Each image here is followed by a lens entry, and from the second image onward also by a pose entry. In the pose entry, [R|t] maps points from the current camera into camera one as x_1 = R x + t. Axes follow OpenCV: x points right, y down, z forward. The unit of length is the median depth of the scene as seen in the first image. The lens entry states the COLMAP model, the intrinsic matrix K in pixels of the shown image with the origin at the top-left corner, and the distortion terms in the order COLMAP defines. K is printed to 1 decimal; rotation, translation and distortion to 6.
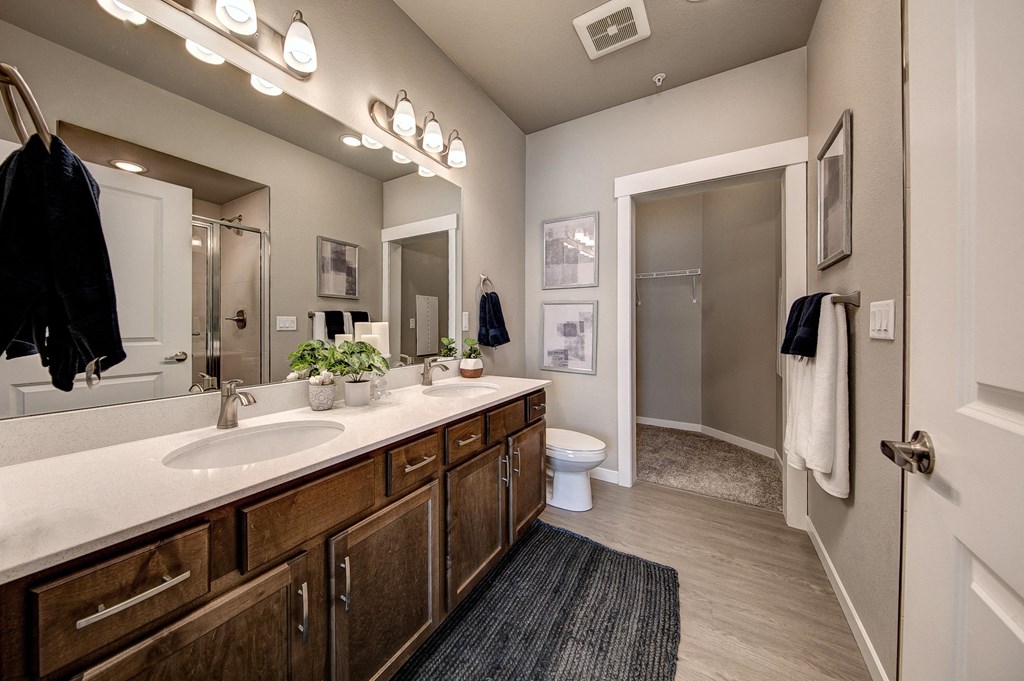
lens RADIAL K [[446.5, 0, 513.5], [0, 446.5, 336.5], [0, 0, 1]] dist [0.000231, 0.000006]
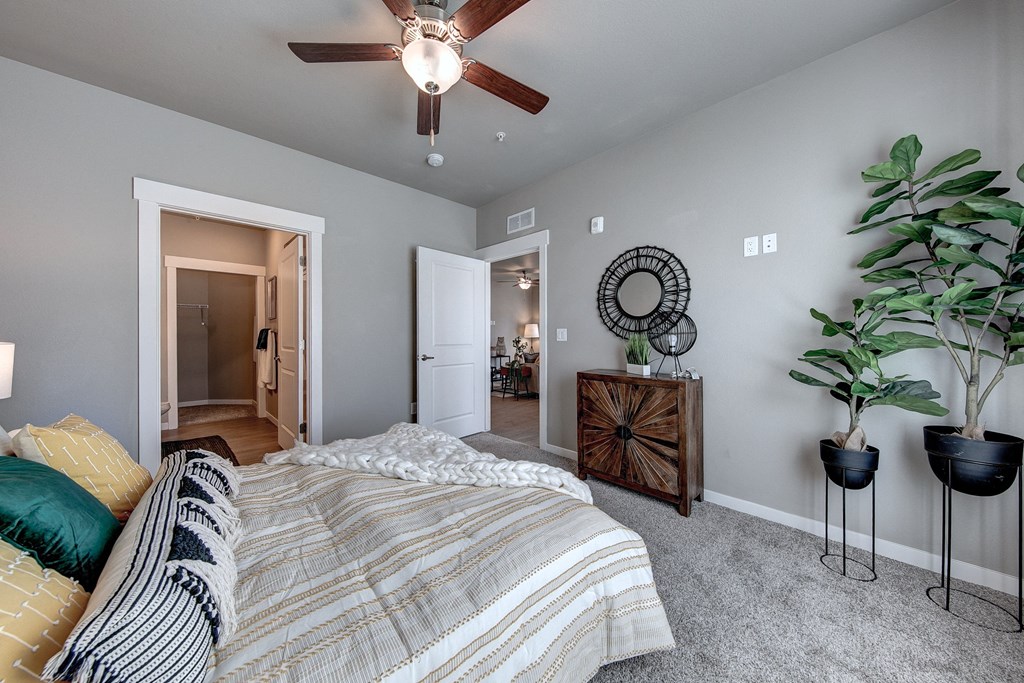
lens RADIAL K [[446.5, 0, 513.5], [0, 446.5, 337.5], [0, 0, 1]] dist [0.000231, 0.000006]
pose [[0.491733, 0.001642, 0.870745, -1.152958], [0.013257, 0.999868, -0.009372, 0.017093], [-0.870645, 0.016152, 0.491646, -1.965991]]
